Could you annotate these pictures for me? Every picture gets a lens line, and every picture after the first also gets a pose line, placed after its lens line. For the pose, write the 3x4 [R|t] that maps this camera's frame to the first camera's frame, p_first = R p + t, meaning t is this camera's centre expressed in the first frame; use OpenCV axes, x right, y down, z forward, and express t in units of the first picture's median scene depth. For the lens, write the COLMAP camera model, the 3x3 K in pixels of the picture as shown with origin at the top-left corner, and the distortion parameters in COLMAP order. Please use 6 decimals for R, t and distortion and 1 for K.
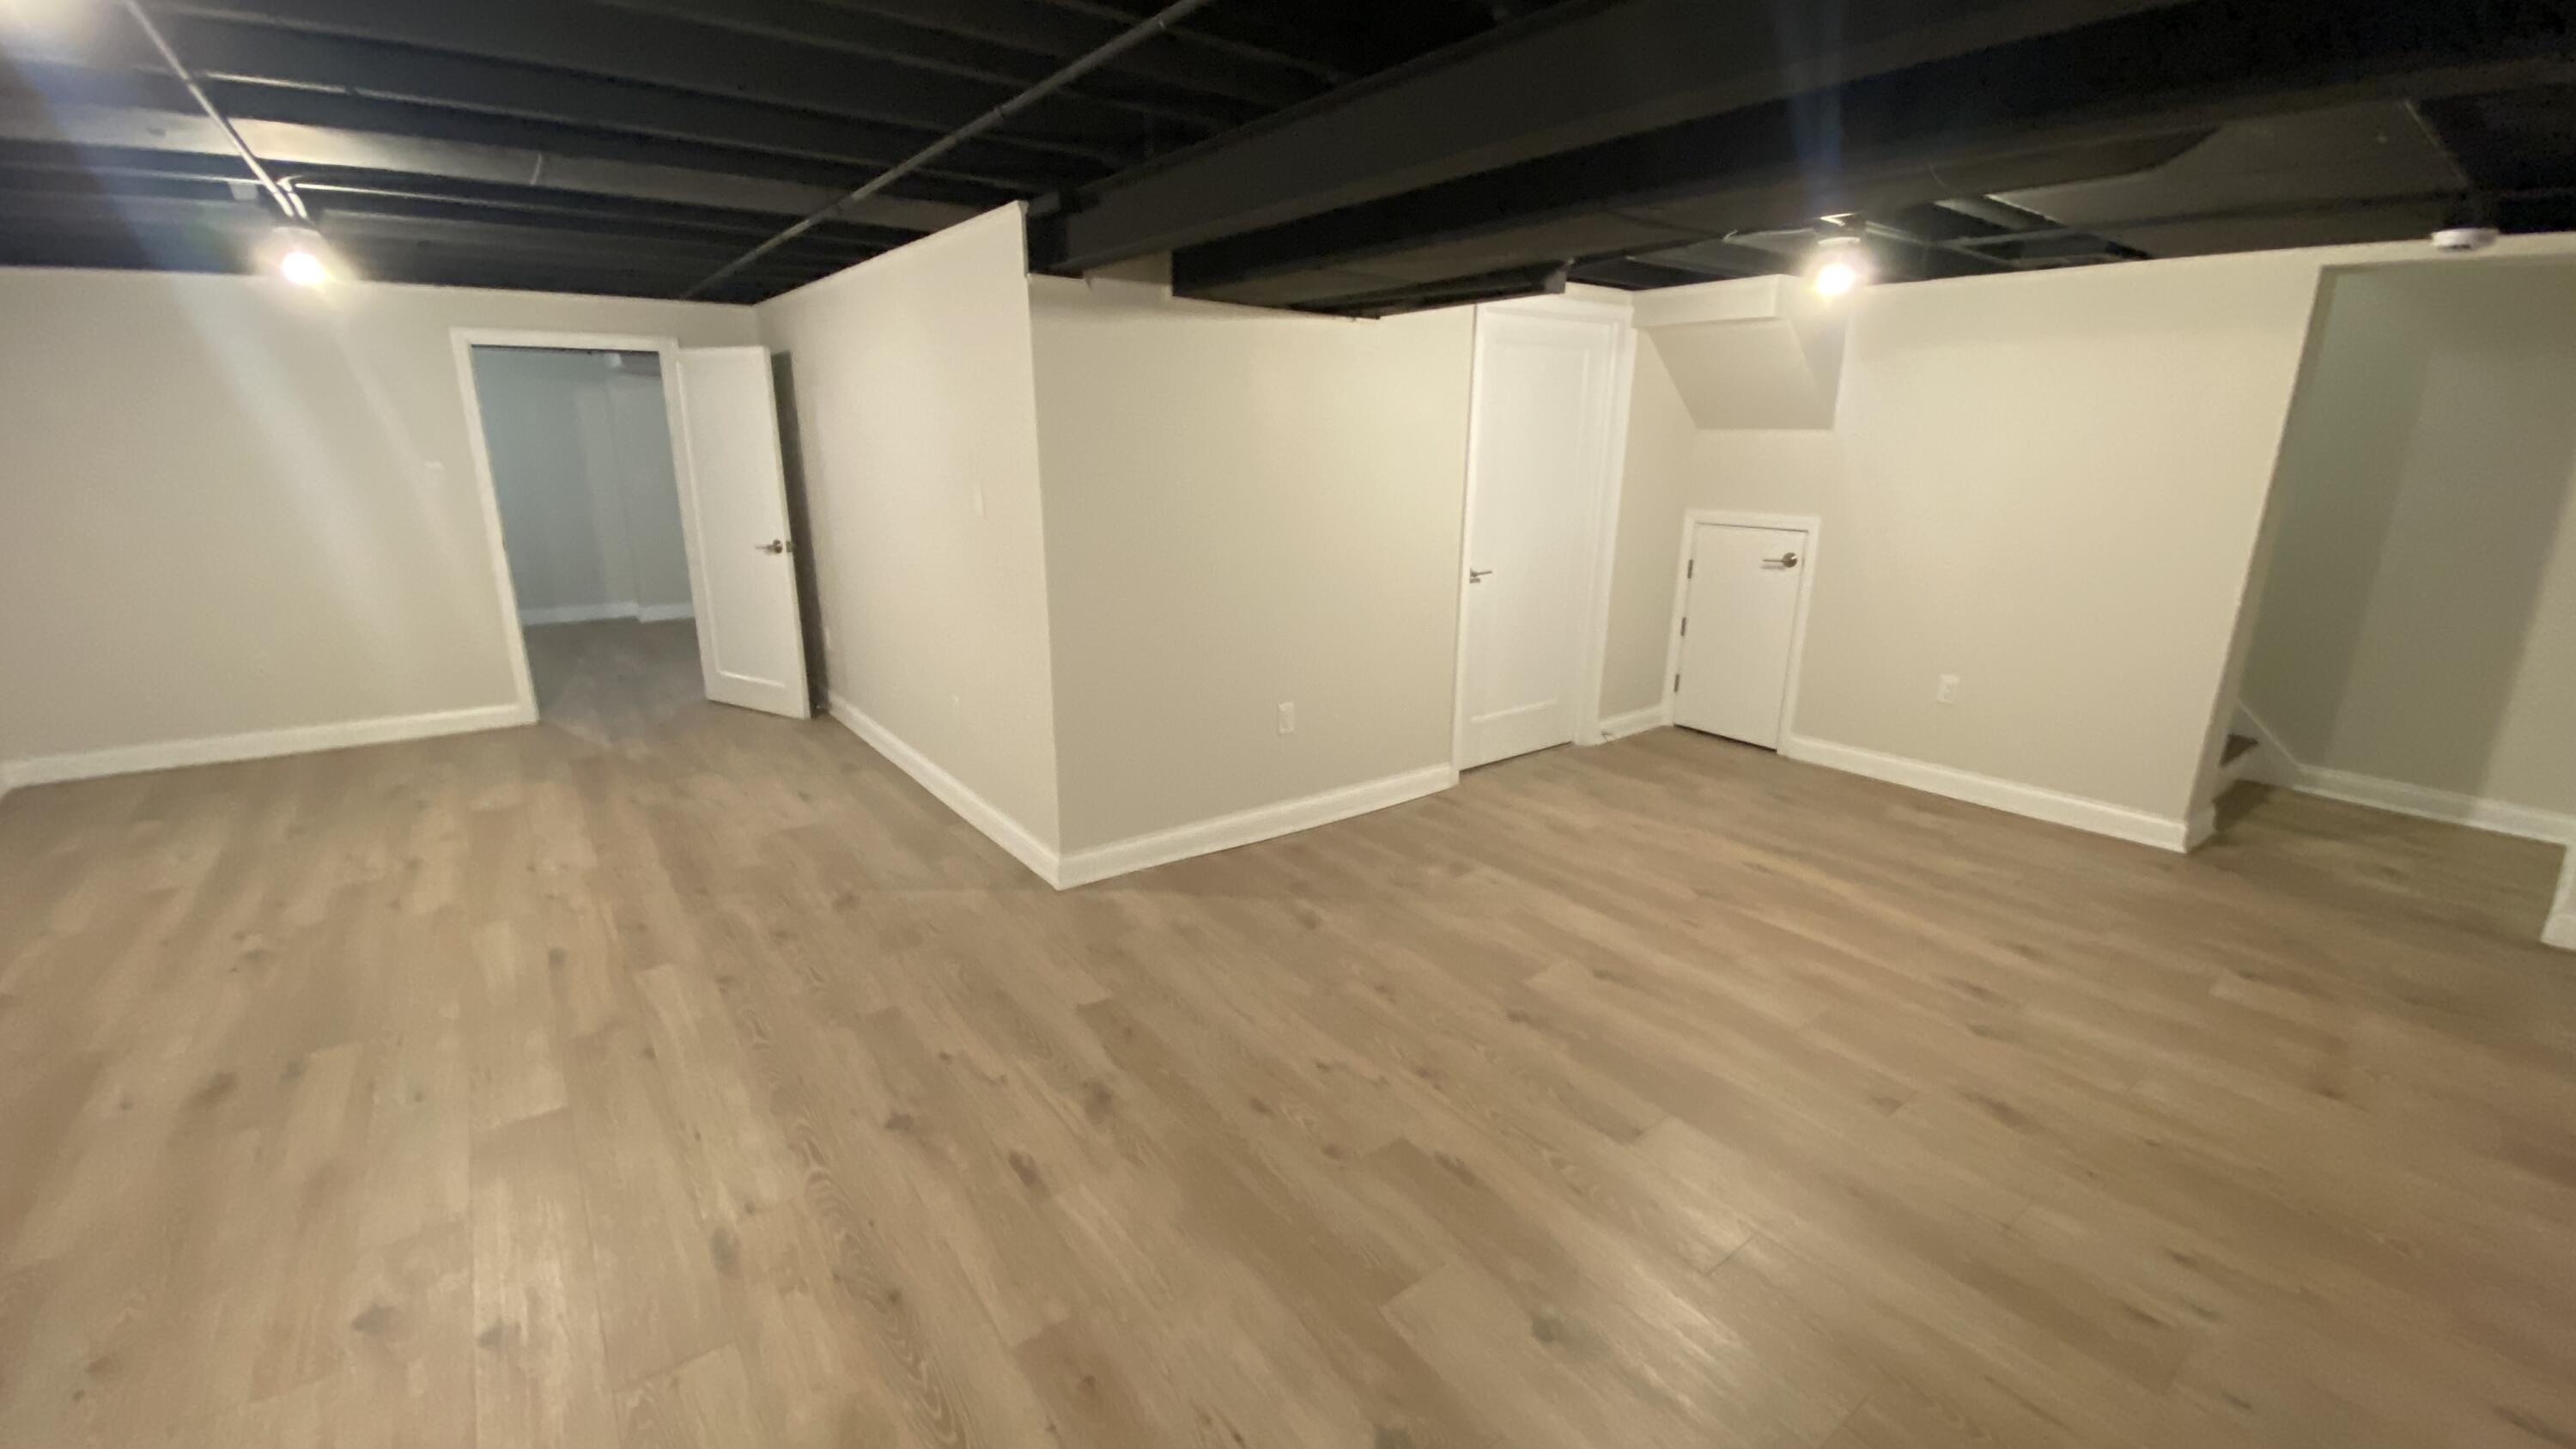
lens RADIAL K [[1031.5, 0, 1286.6], [0, 1031.5, 710.2], [0, 0, 1]] dist [0.027665, -0.024798]
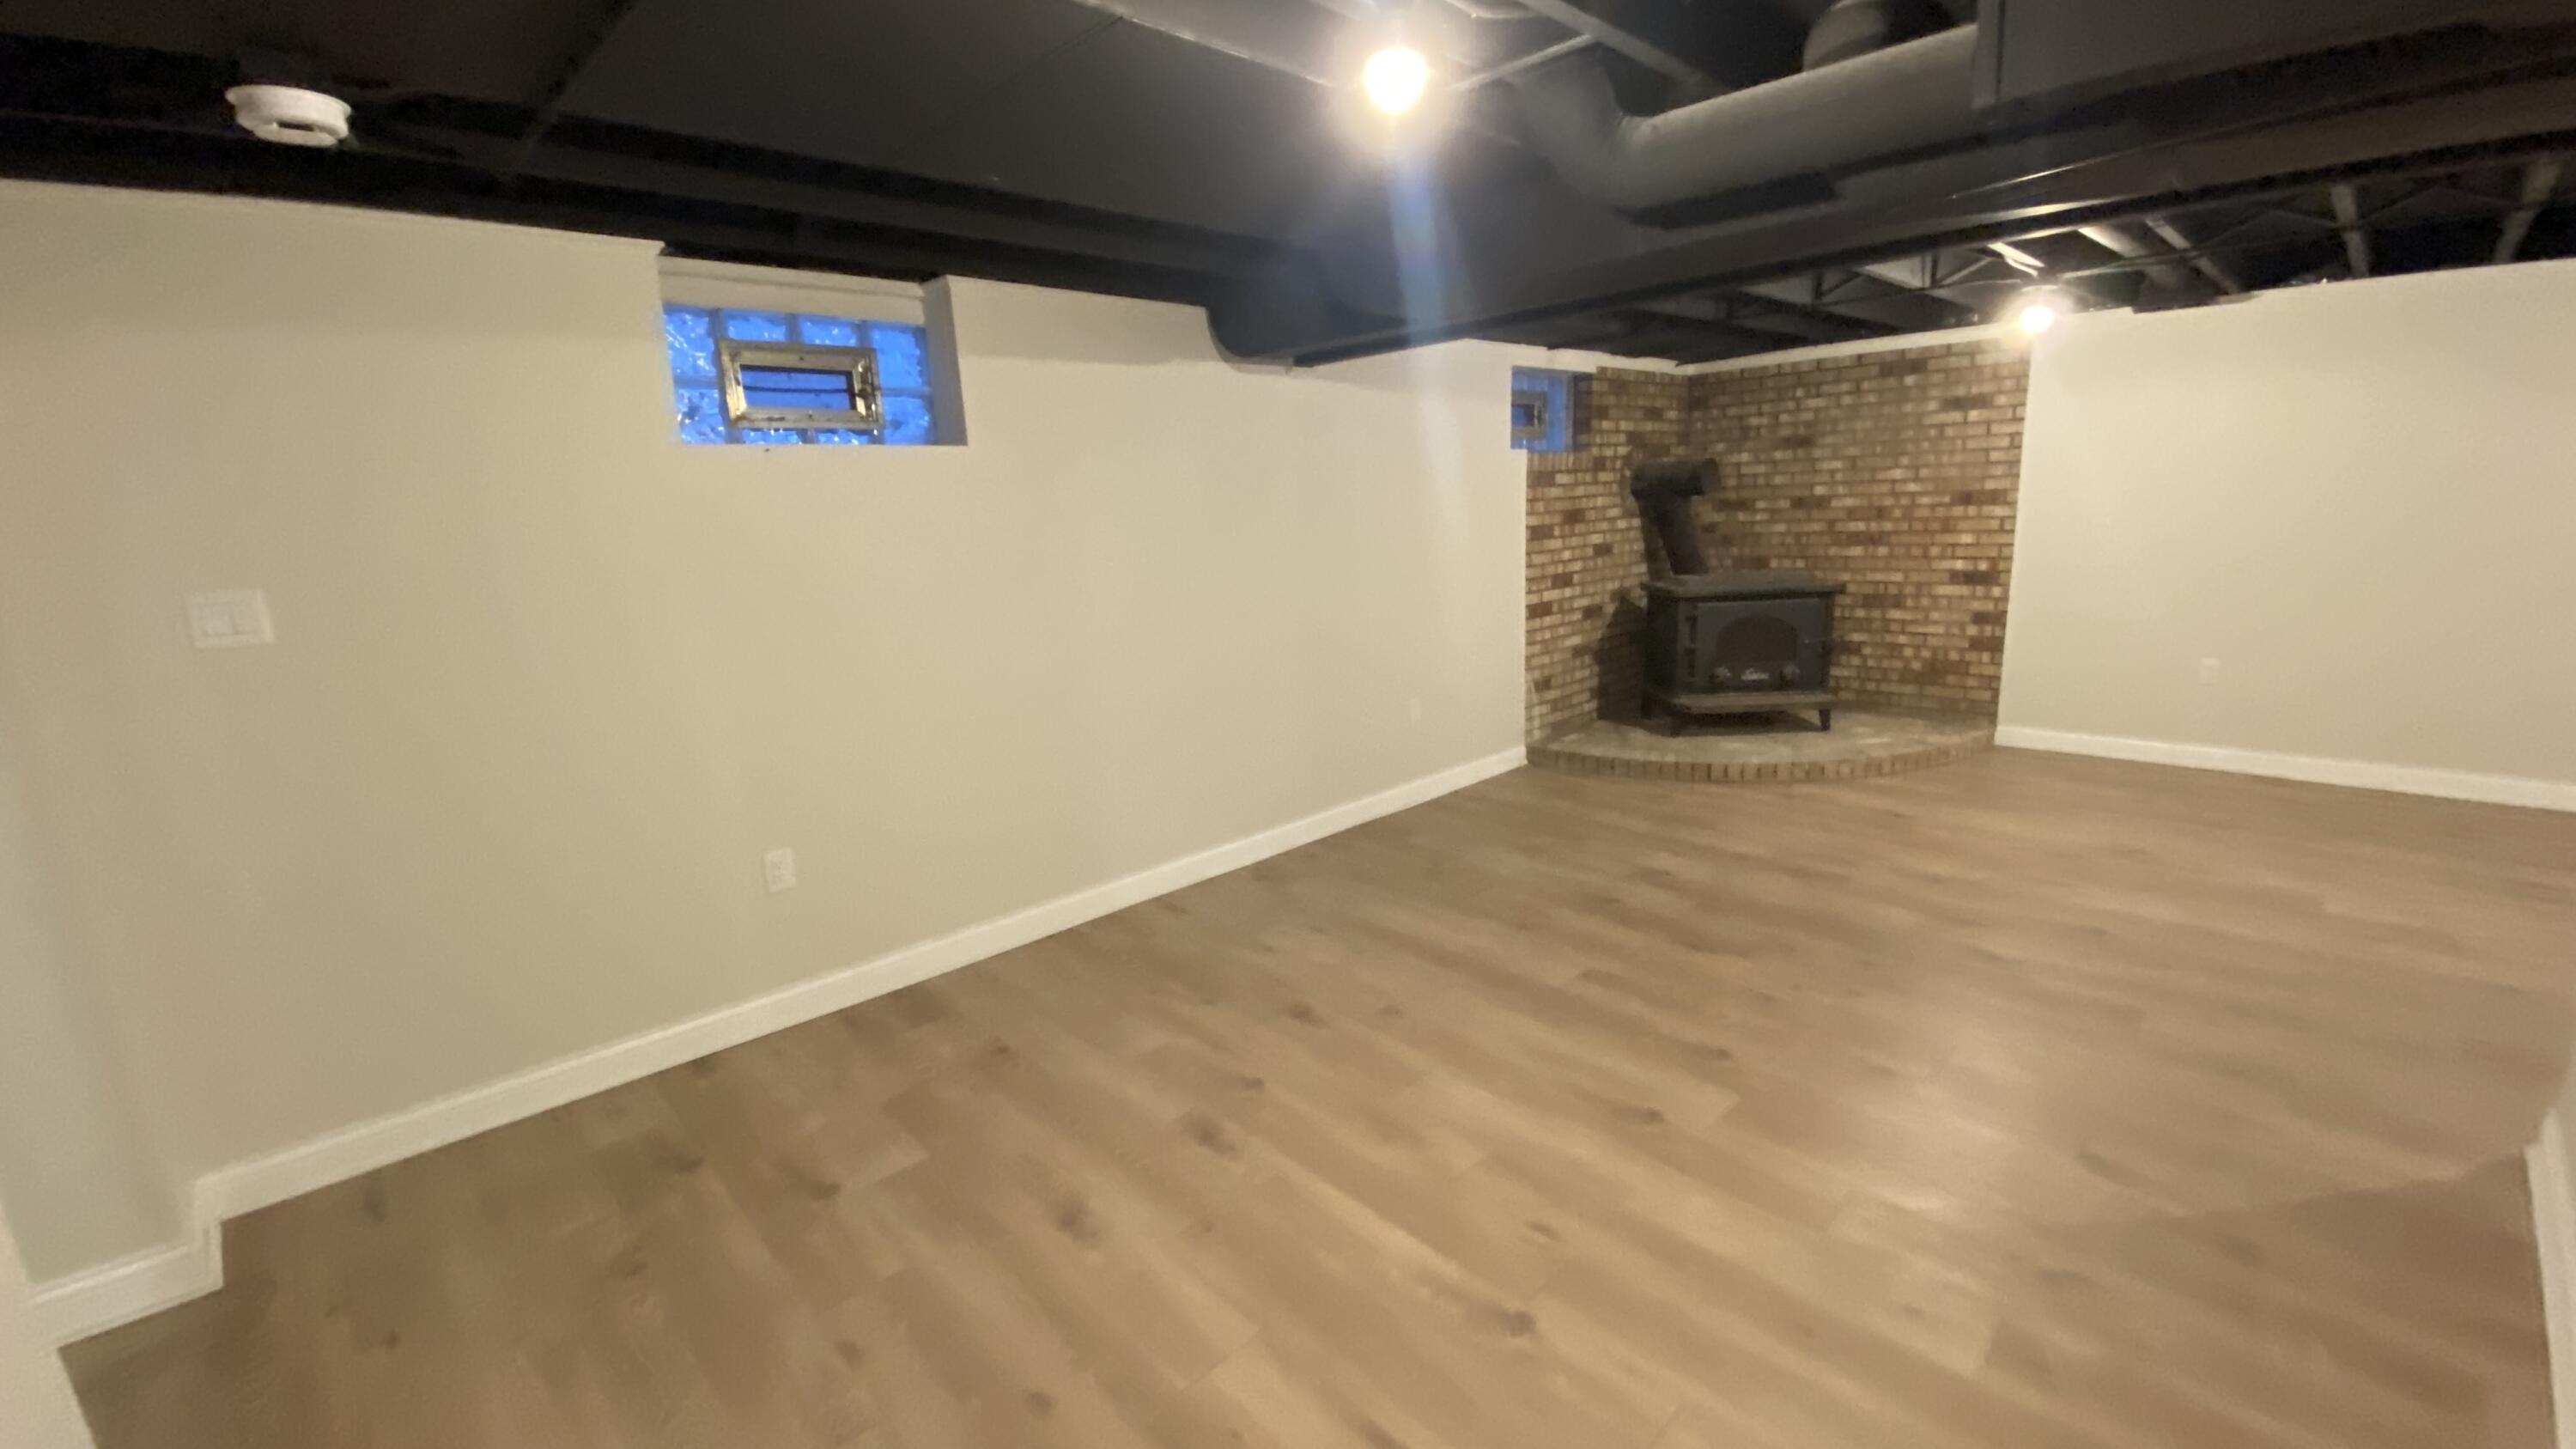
lens RADIAL K [[1036.1, 0, 1292.6], [0, 1036.1, 720.4], [0, 0, 1]] dist [0.058648, -0.061742]
pose [[-0.992583, 0.059149, -0.106211, 0.559951], [0.004051, 0.889268, 0.457369, -0.338555], [0.121503, 0.453547, -0.882911, 1.335579]]
